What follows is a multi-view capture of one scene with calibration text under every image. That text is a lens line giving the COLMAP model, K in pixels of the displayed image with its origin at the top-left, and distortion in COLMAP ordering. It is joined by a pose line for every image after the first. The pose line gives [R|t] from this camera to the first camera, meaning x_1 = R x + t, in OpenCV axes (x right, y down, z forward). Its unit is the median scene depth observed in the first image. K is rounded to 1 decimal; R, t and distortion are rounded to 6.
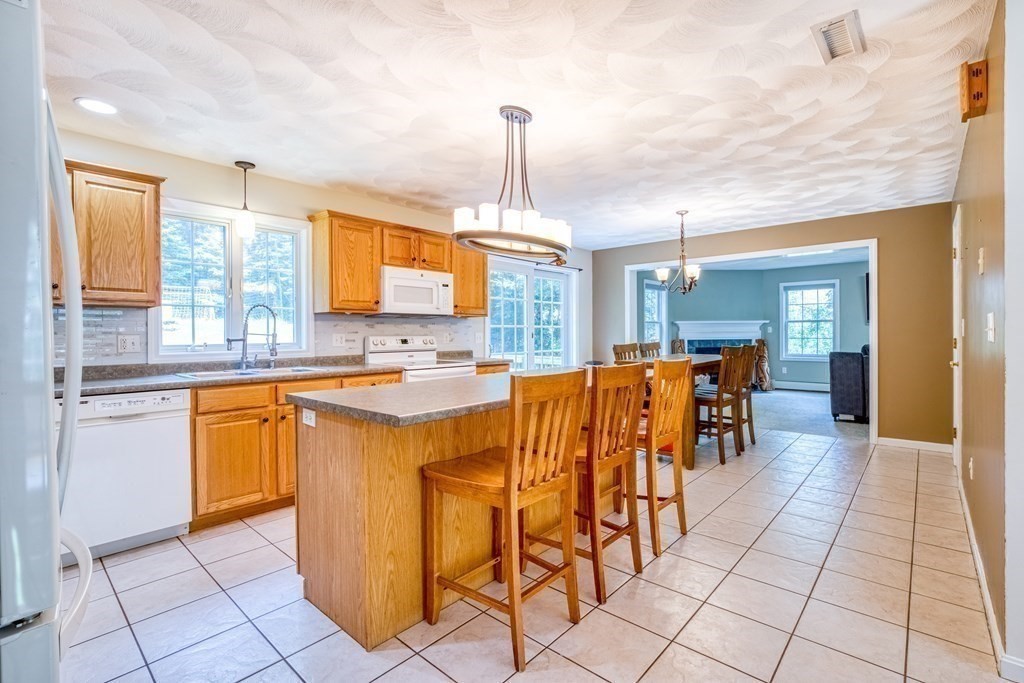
lens RADIAL K [[468.7, 0, 516.3], [0, 468.7, 335.6], [0, 0, 1]] dist [-0.013284, 0.001613]
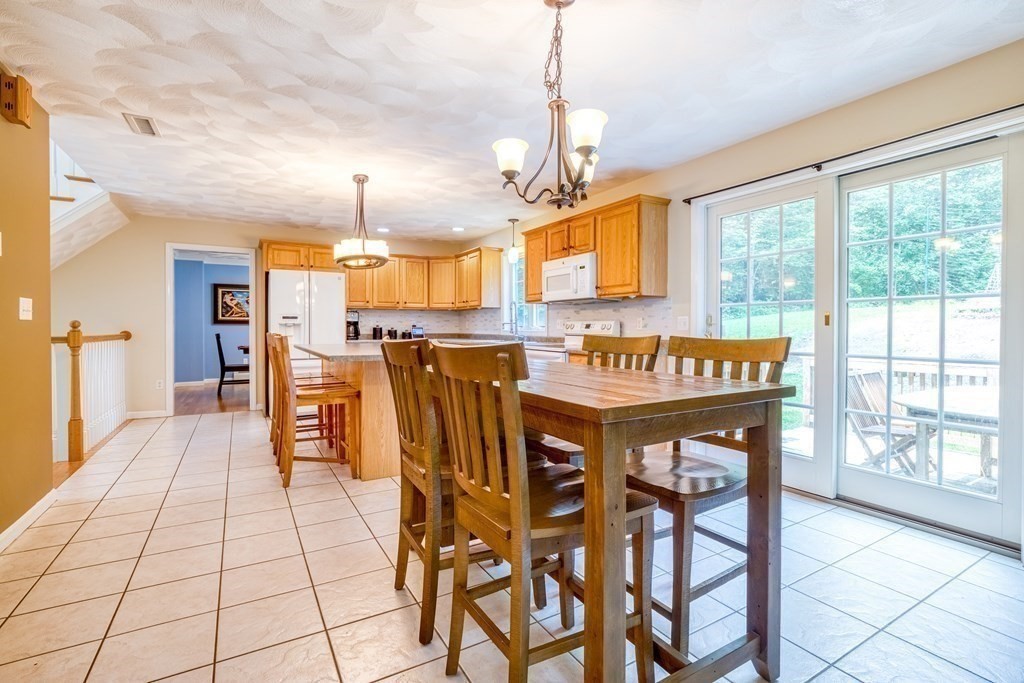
lens RADIAL K [[468.7, 0, 528.9], [0, 468.7, 334.5], [0, 0, 1]] dist [-0.013284, 0.001613]
pose [[-0.289317, 0.022128, -0.956978, 0.869114], [-0.004445, 0.999691, 0.024459, 0.006403], [0.957223, 0.011330, -0.289129, 1.292281]]
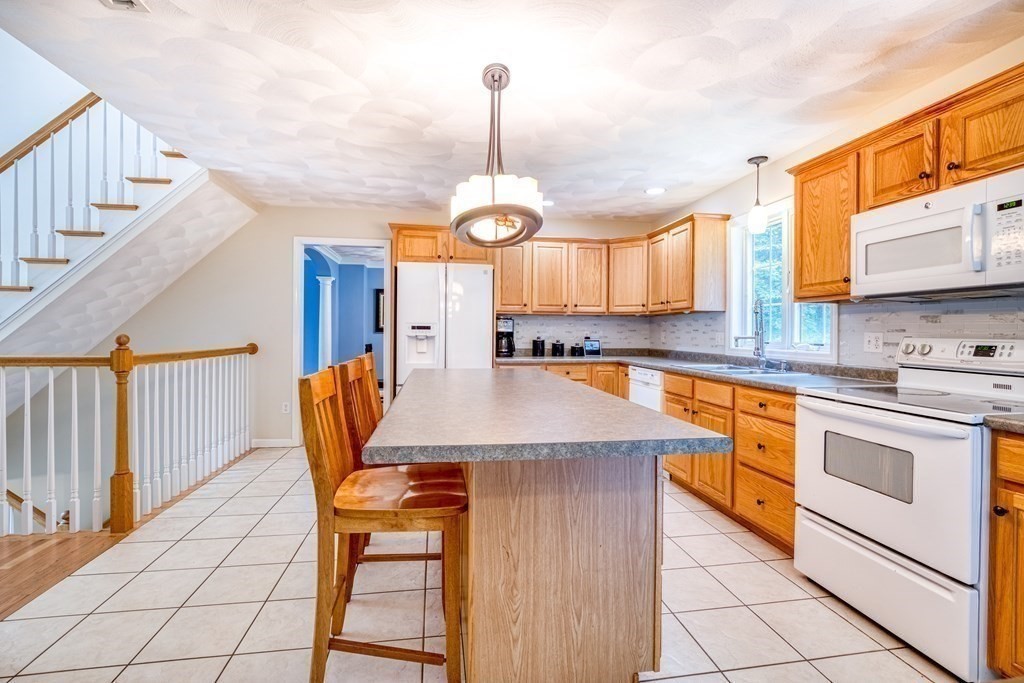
lens RADIAL K [[468.7, 0, 524.9], [0, 468.7, 335.2], [0, 0, 1]] dist [-0.013284, 0.001613]
pose [[-0.614478, 0.009772, -0.788874, 0.416822], [-0.006045, 0.999836, 0.017094, -0.008441], [0.788911, 0.015272, -0.614318, 1.017941]]
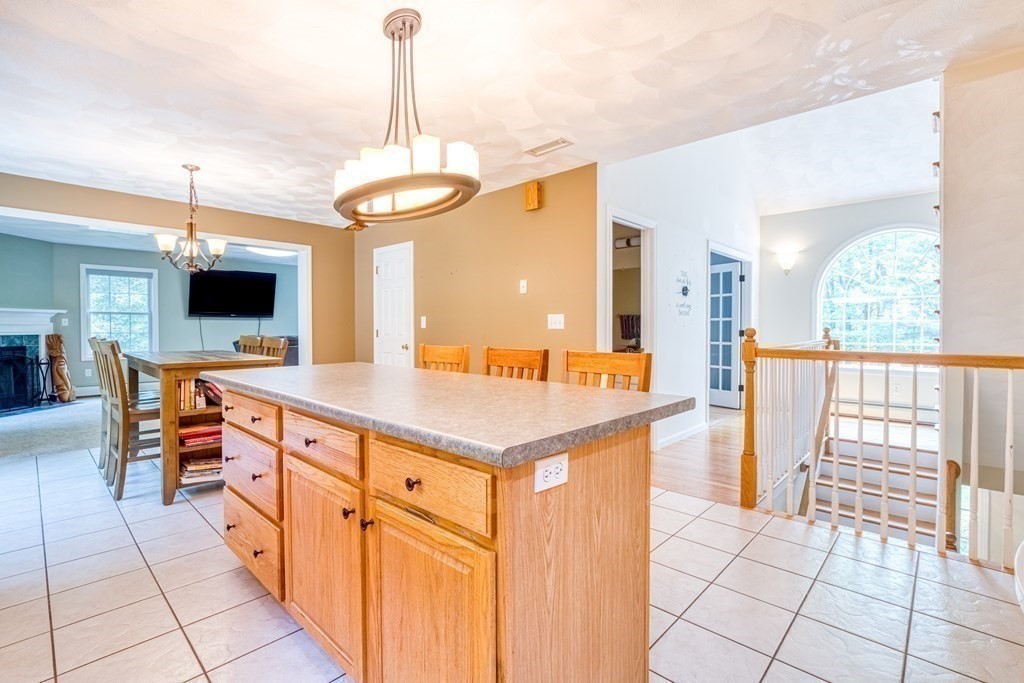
lens RADIAL K [[468.7, 0, 526.2], [0, 468.7, 338.2], [0, 0, 1]] dist [-0.013284, 0.001613]
pose [[0.018250, -0.014973, 0.999721, -0.484480], [0.002572, 0.999885, 0.014929, 0.009996], [-0.999830, 0.002299, 0.018287, 0.514918]]
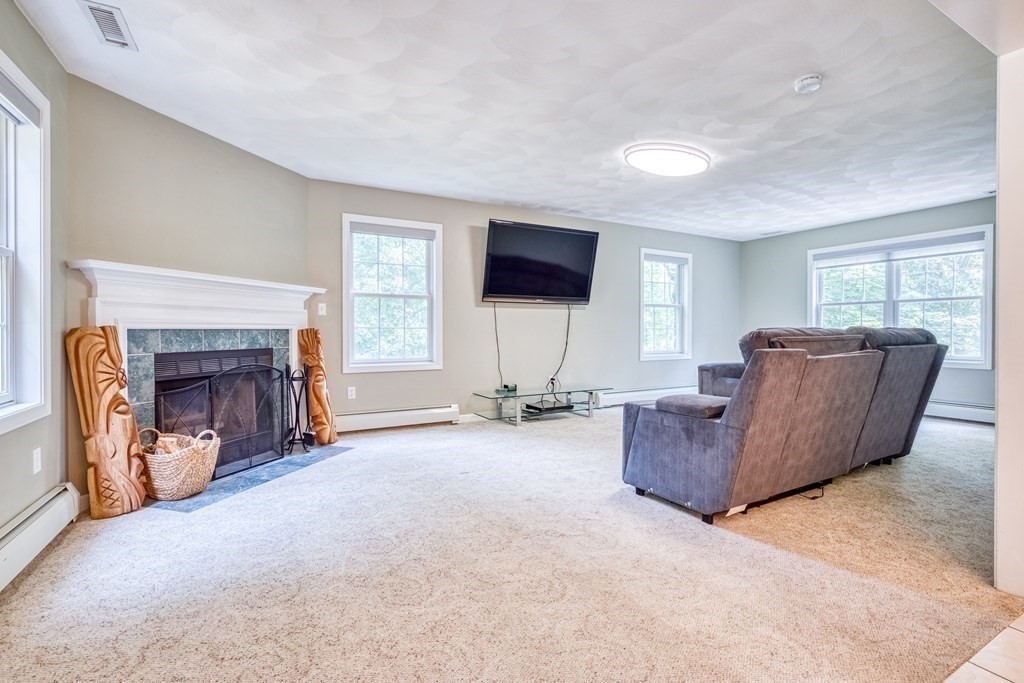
lens RADIAL K [[468.7, 0, 517.3], [0, 468.7, 336.5], [0, 0, 1]] dist [-0.013284, 0.001613]
pose [[0.331820, -0.001324, 0.943342, 0.383265], [0.004846, 0.999988, -0.000301, 0.036696], [-0.943330, 0.004671, 0.331822, 1.526248]]
